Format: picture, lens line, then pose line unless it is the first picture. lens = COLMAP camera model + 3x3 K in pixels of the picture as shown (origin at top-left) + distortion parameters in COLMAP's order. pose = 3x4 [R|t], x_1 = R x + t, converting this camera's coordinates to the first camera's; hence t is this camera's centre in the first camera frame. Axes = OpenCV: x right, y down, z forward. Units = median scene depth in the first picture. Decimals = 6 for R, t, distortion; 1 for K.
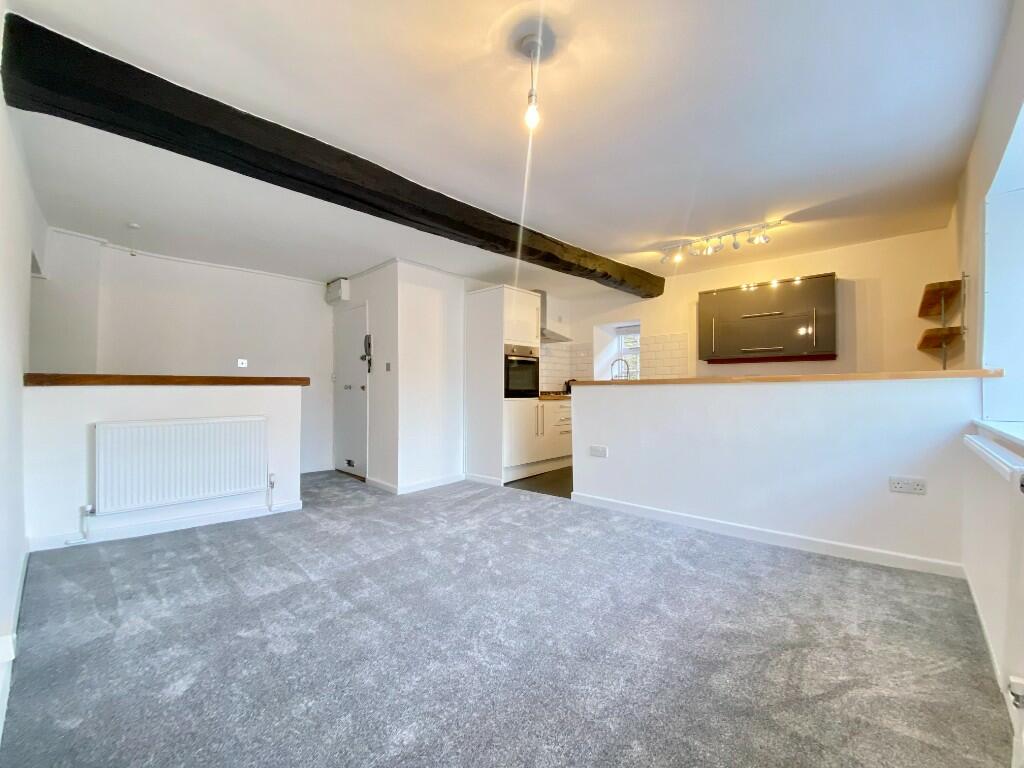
lens RADIAL K [[413.2, 0, 512.0], [0, 413.2, 384.0], [0, 0, 1]] dist [-0.030645, -0.000136]
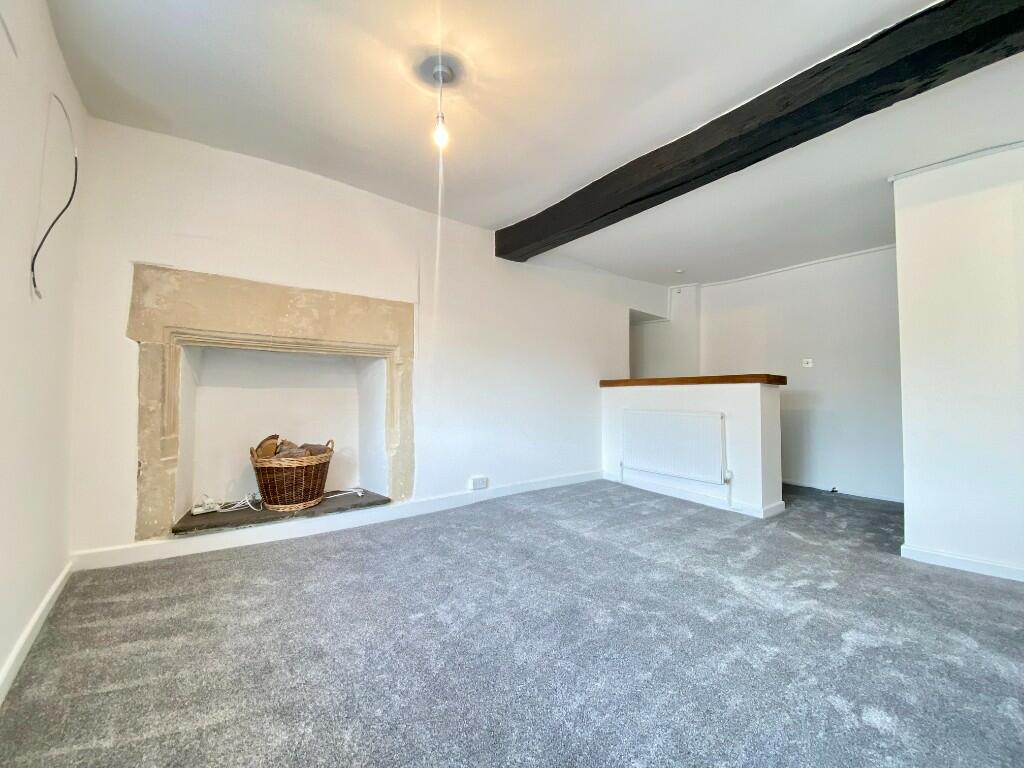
lens RADIAL K [[413.2, 0, 512.0], [0, 413.2, 384.0], [0, 0, 1]] dist [-0.030645, -0.000136]
pose [[-0.170703, -0.021354, -0.985091, 0.547348], [0.004986, 0.999734, -0.022536, 0.022514], [0.985310, -0.008758, -0.170551, 0.659918]]
